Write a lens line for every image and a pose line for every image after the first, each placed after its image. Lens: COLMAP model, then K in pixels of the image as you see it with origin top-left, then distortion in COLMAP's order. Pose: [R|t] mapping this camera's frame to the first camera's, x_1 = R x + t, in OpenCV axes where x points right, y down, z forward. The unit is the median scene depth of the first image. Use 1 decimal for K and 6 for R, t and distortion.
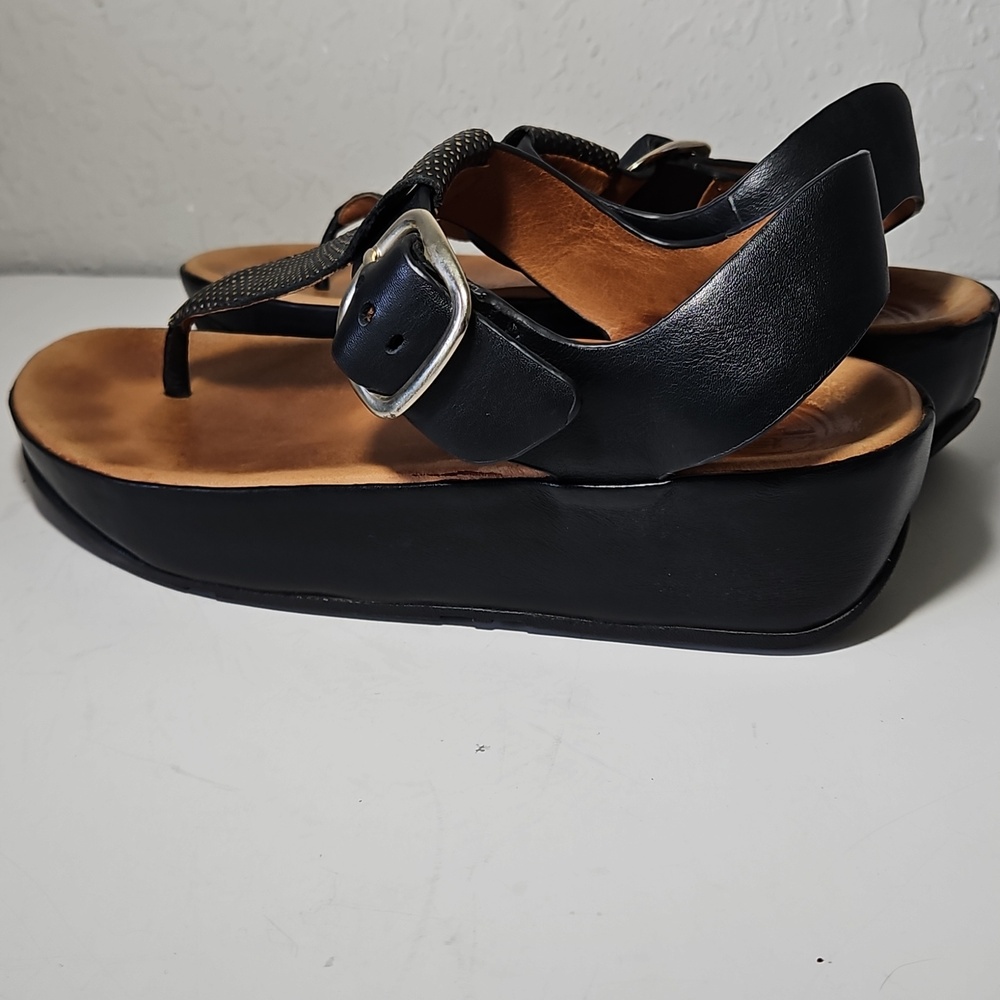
lens RADIAL K [[1470.6, 0, 473.6], [0, 1470.6, 454.9], [0, 0, 1]] dist [0.059311, 0.000000]
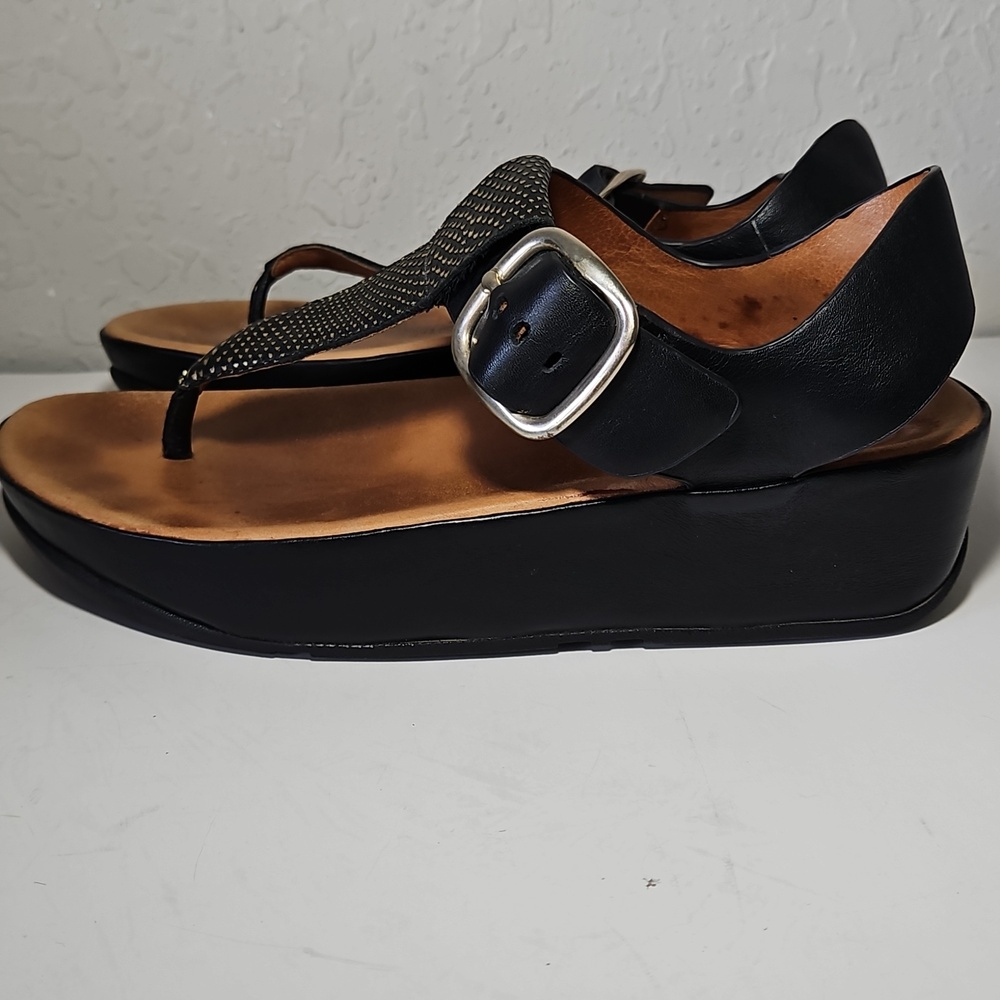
lens RADIAL K [[1470.6, 0, 476.6], [0, 1470.6, 458.3], [0, 0, 1]] dist [0.059311, 0.000000]
pose [[0.970687, -0.053275, 0.234368, -0.168315], [0.066127, 0.996689, -0.047318, -0.009868], [-0.231071, 0.061429, 0.970996, 0.092354]]
